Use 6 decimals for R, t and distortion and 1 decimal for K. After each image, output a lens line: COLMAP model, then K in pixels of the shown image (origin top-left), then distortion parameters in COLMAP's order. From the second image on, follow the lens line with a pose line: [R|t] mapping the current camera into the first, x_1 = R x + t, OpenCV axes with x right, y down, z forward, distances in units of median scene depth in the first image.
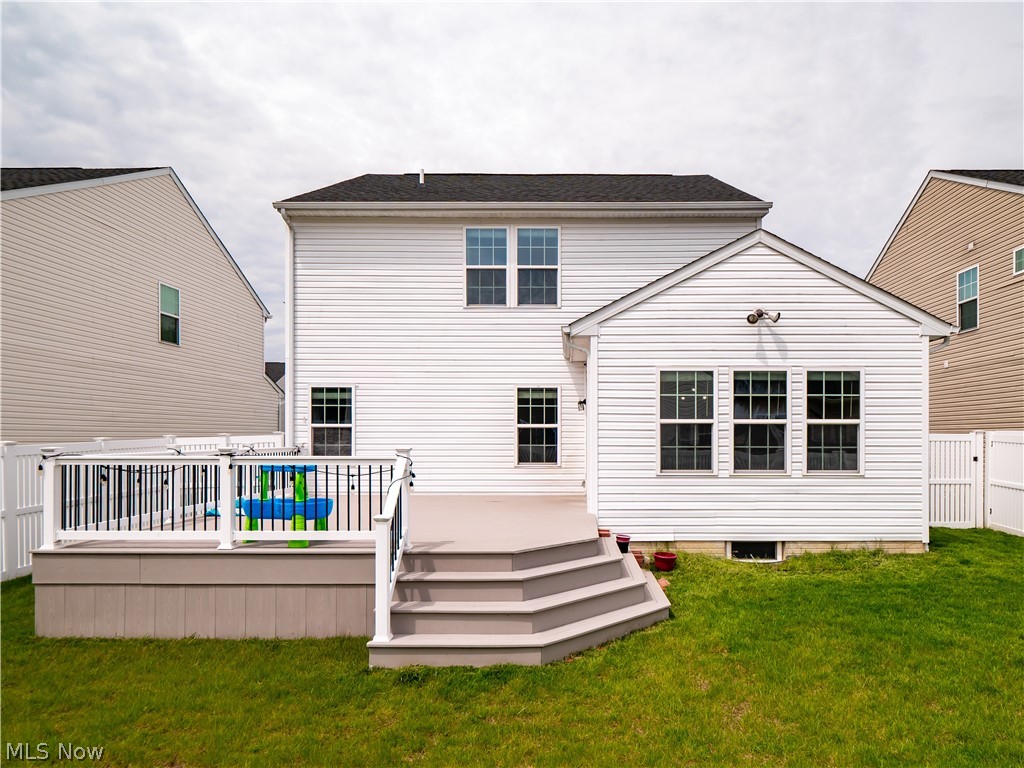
lens RADIAL K [[648.3, 0, 557.6], [0, 648.3, 437.0], [0, 0, 1]] dist [-0.002817, 0.001199]
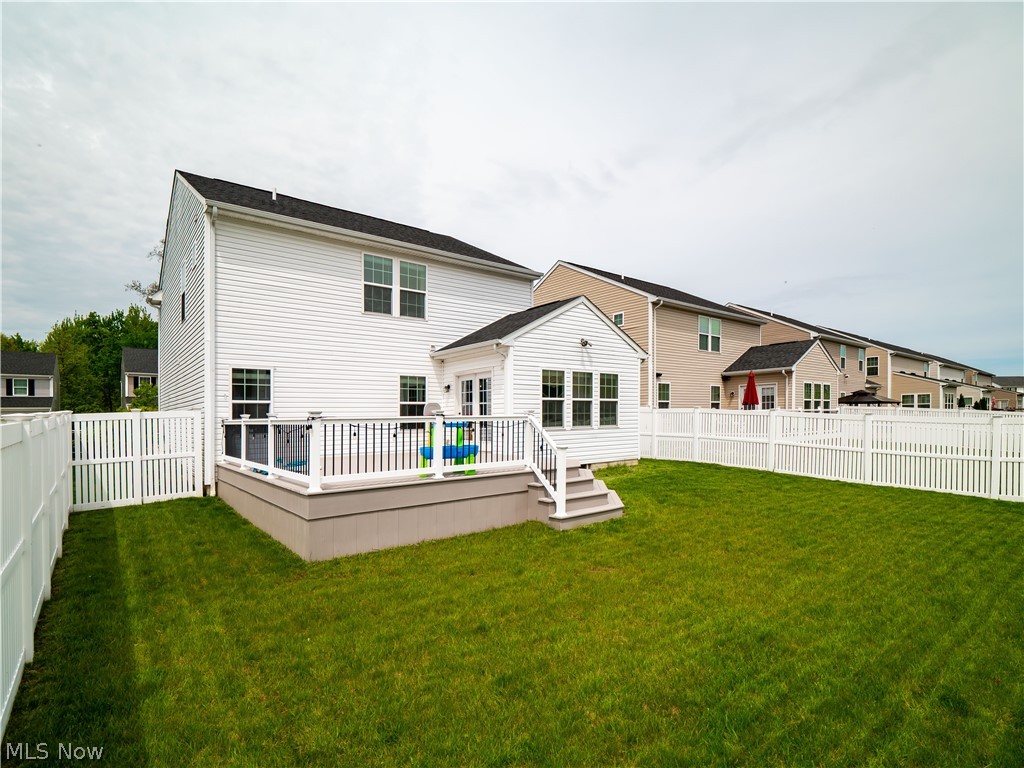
lens RADIAL K [[513.3, 0, 534.6], [0, 513.3, 416.1], [0, 0, 1]] dist [0.001951, 0.000248]
pose [[0.764680, -0.012253, 0.644294, -0.629095], [0.017692, 0.999842, -0.001983, 0.020575], [-0.644168, 0.012916, 0.764775, -0.024481]]
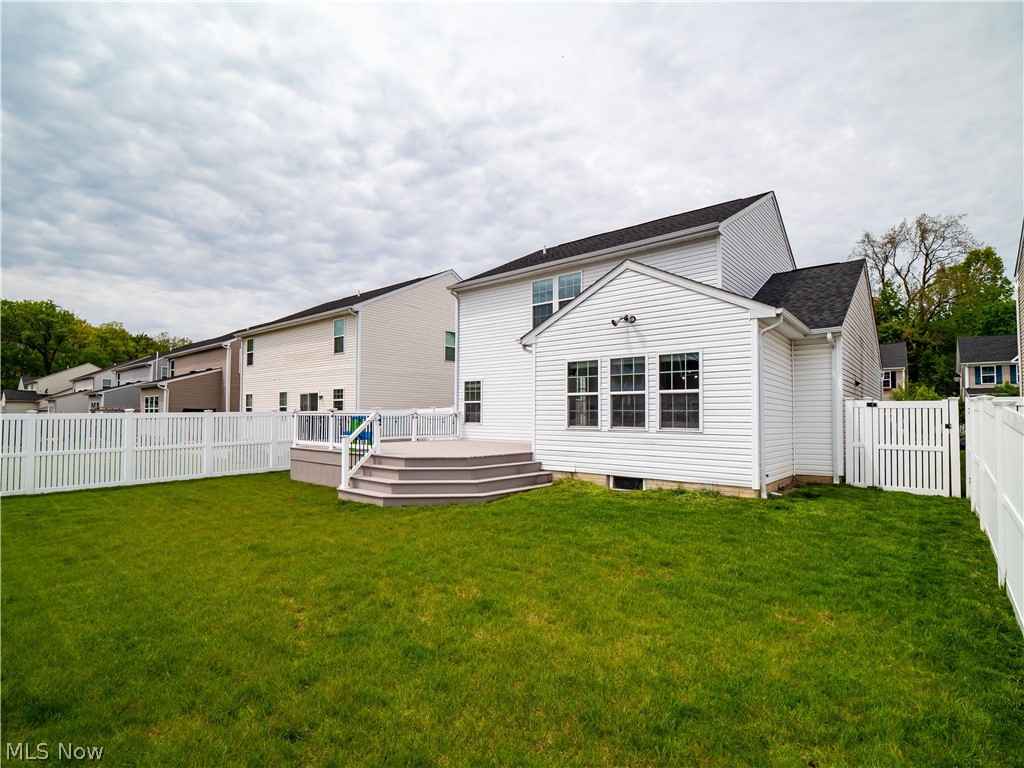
lens RADIAL K [[479.8, 0, 511.1], [0, 479.8, 405.9], [0, 0, 1]] dist [0.000228, 0.000222]
pose [[0.781538, -0.009049, -0.623792, 0.660334], [-0.006244, 0.999731, -0.022325, 0.025857], [0.623826, 0.021343, 0.781272, 0.011147]]
